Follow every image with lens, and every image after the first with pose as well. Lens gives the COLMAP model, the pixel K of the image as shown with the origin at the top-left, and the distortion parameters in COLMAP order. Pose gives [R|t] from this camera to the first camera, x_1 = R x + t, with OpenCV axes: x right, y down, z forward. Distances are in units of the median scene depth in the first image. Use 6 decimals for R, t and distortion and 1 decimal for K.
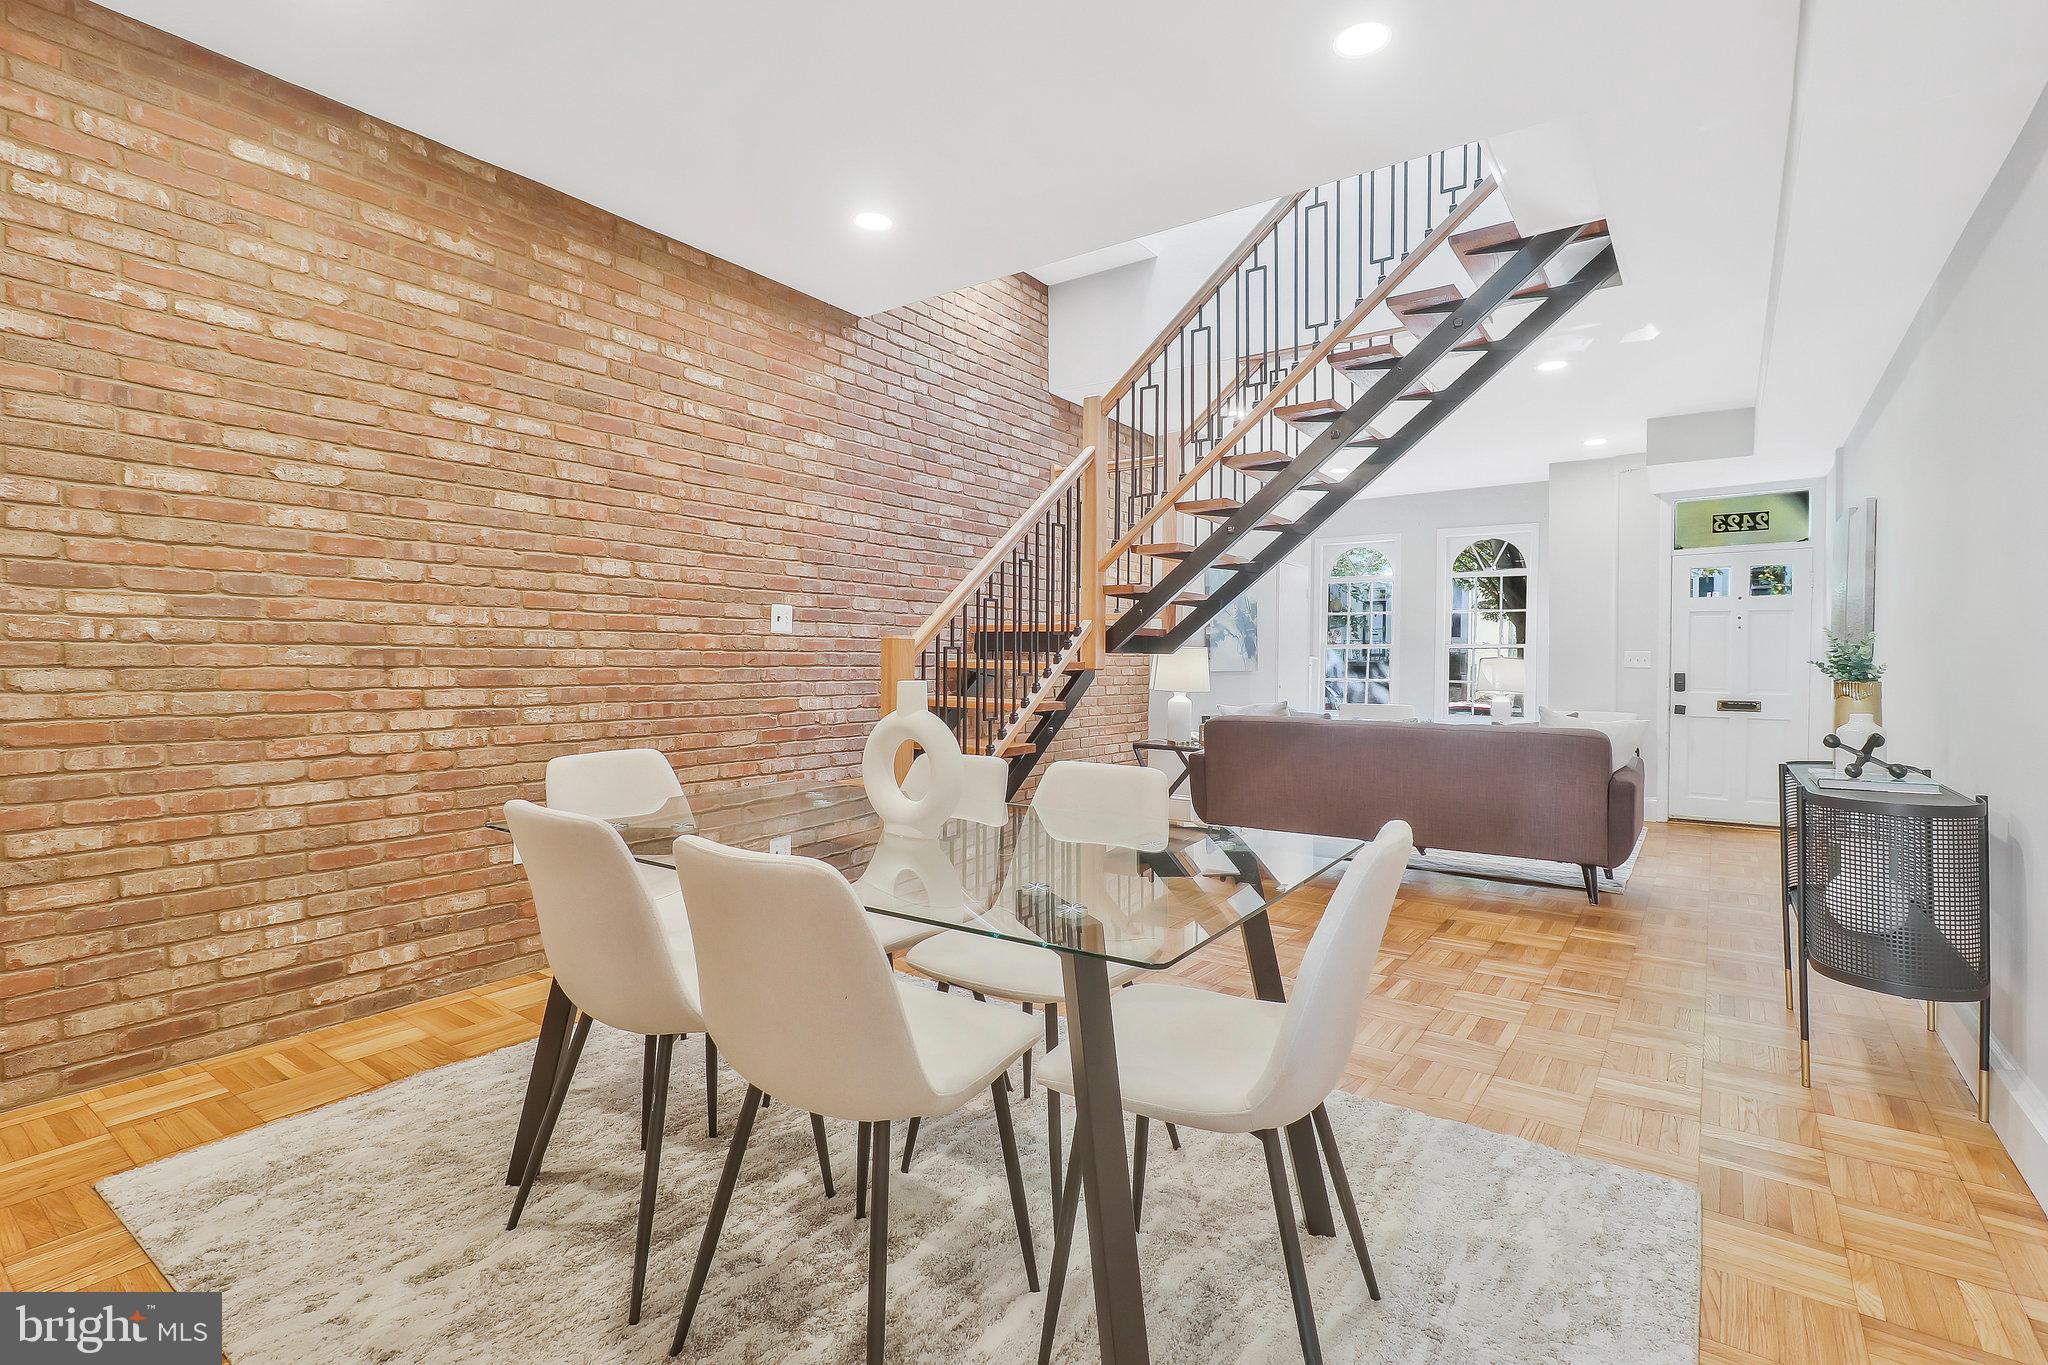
lens RADIAL K [[967.5, 0, 1030.1], [0, 967.5, 670.1], [0, 0, 1]] dist [0.016733, -0.001787]
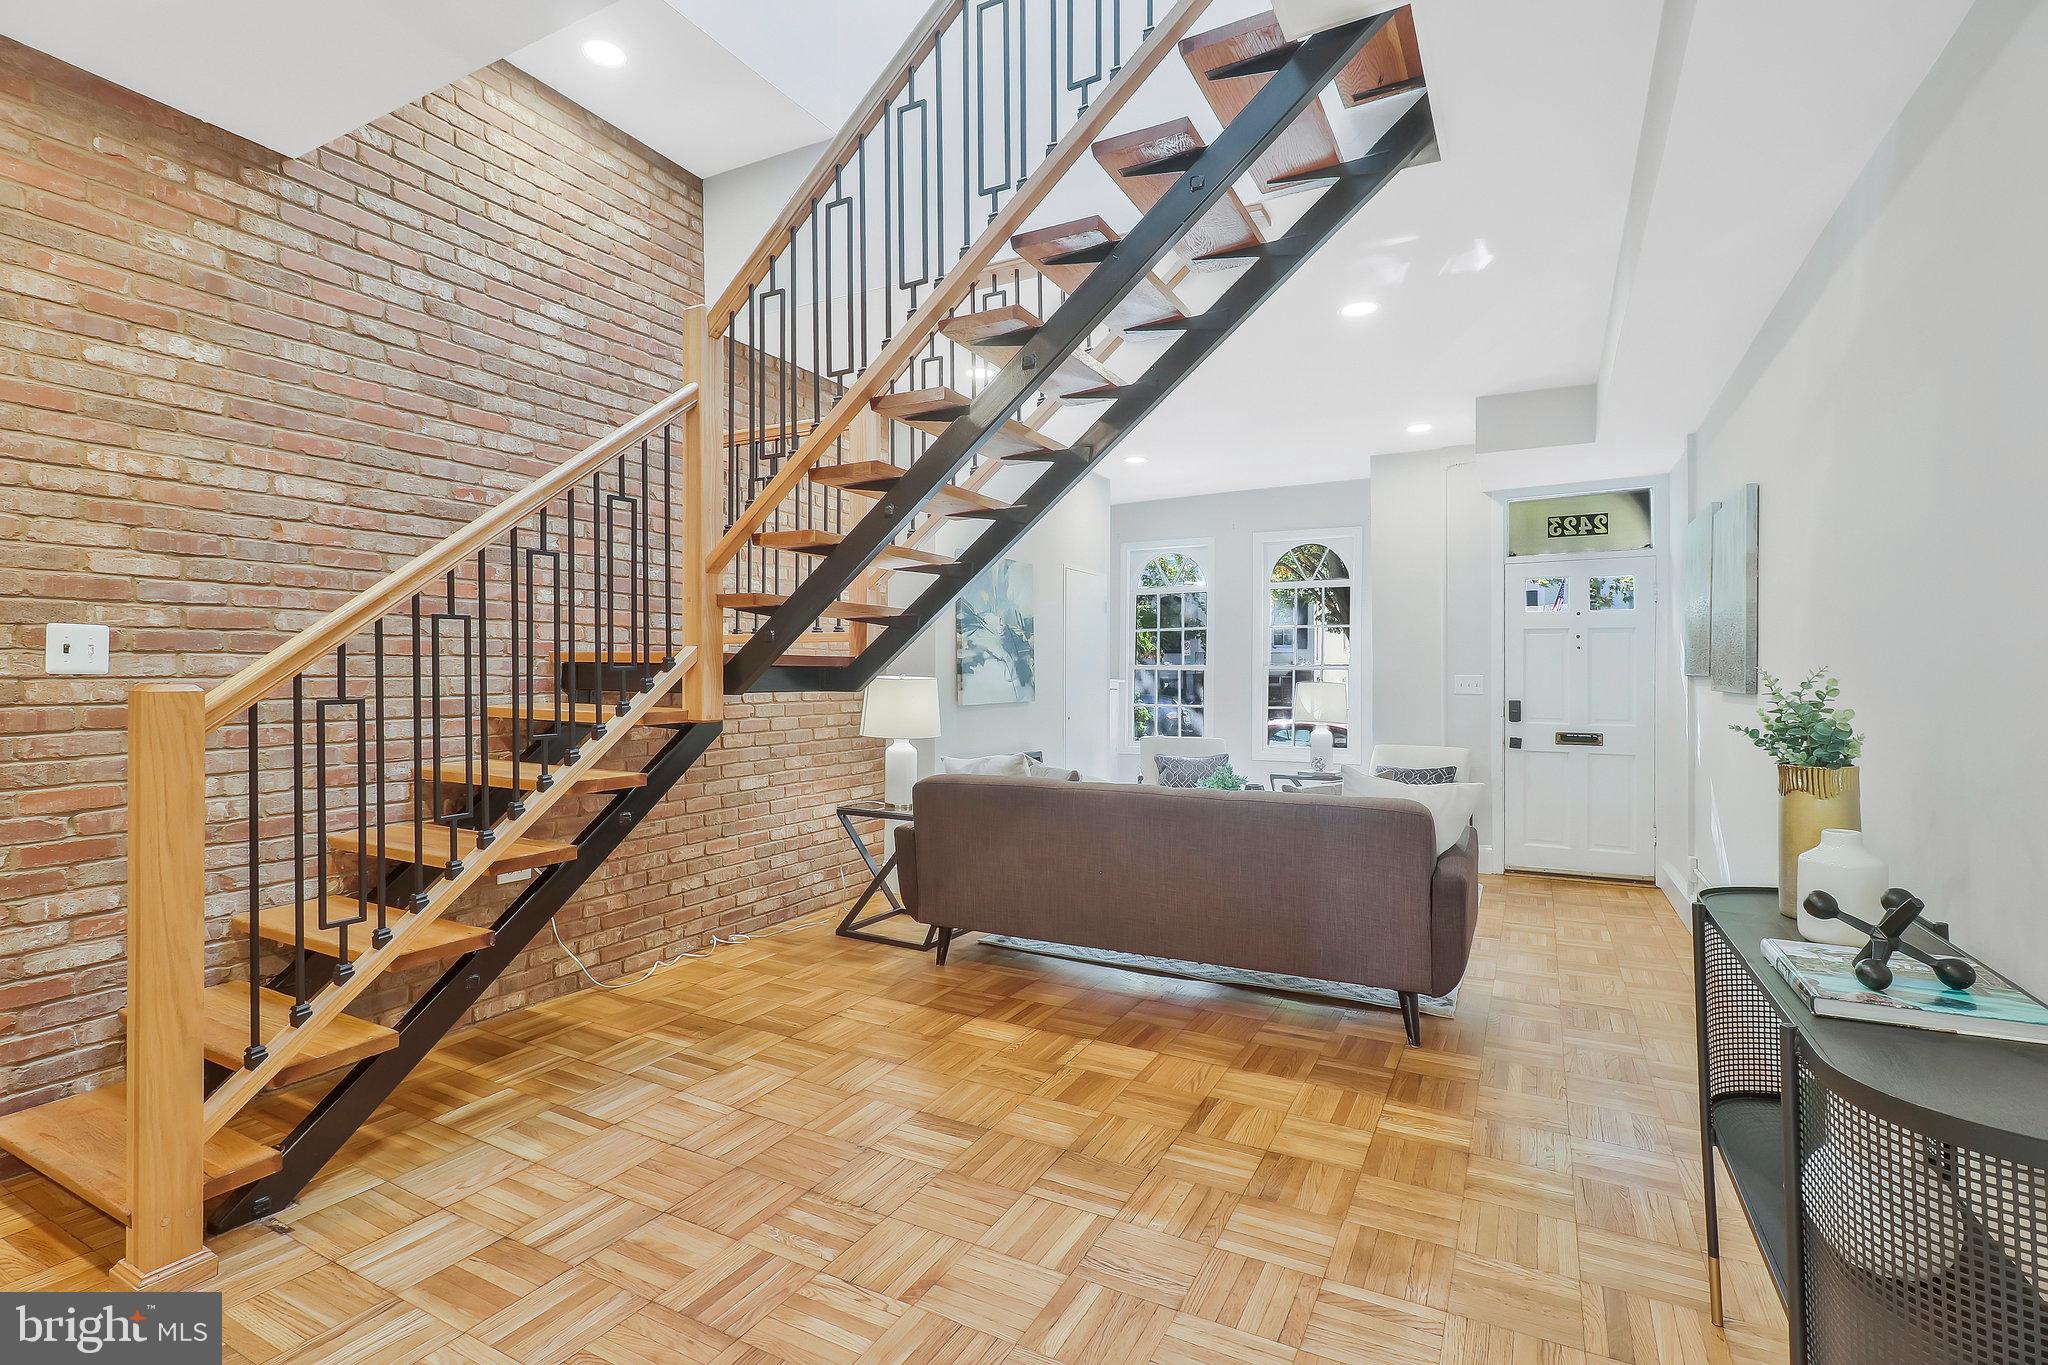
lens RADIAL K [[967.5, 0, 1023.7], [0, 967.5, 668.8], [0, 0, 1]] dist [0.016733, -0.001787]
pose [[0.992053, -0.005417, 0.125702, 0.223507], [0.006969, 0.999905, -0.011910, -0.030035], [-0.125626, 0.012692, 0.991996, 0.352392]]
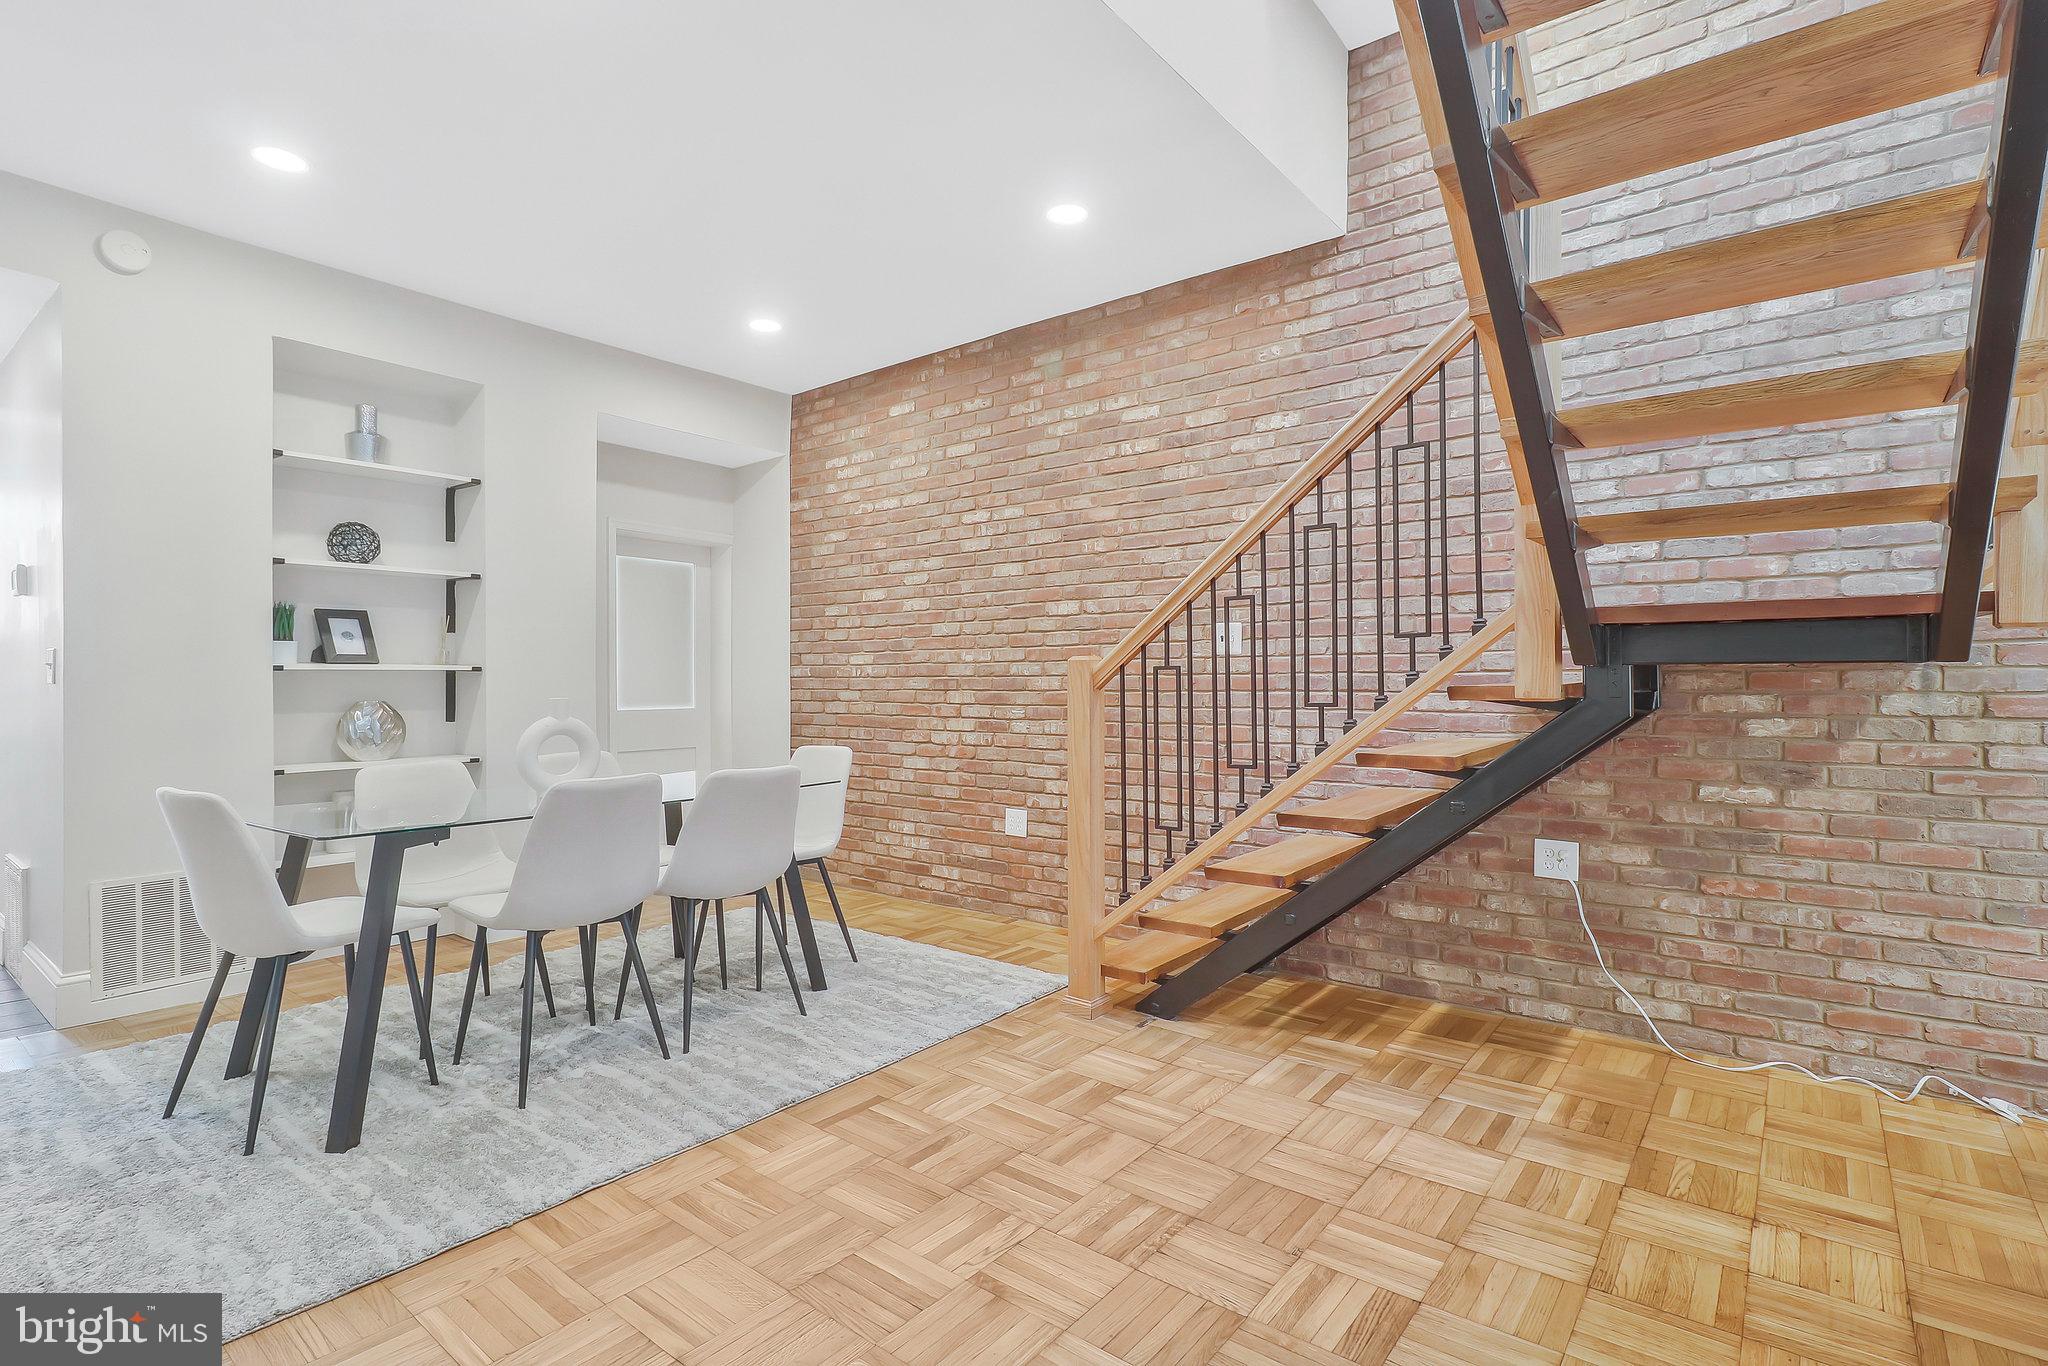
lens RADIAL K [[967.5, 0, 1008.8], [0, 967.5, 685.1], [0, 0, 1]] dist [0.016733, -0.001787]
pose [[-0.049539, -0.002459, -0.998769, 0.648285], [-0.006454, 0.999977, -0.002142, -0.006284], [0.998751, 0.006340, -0.049554, 0.835245]]
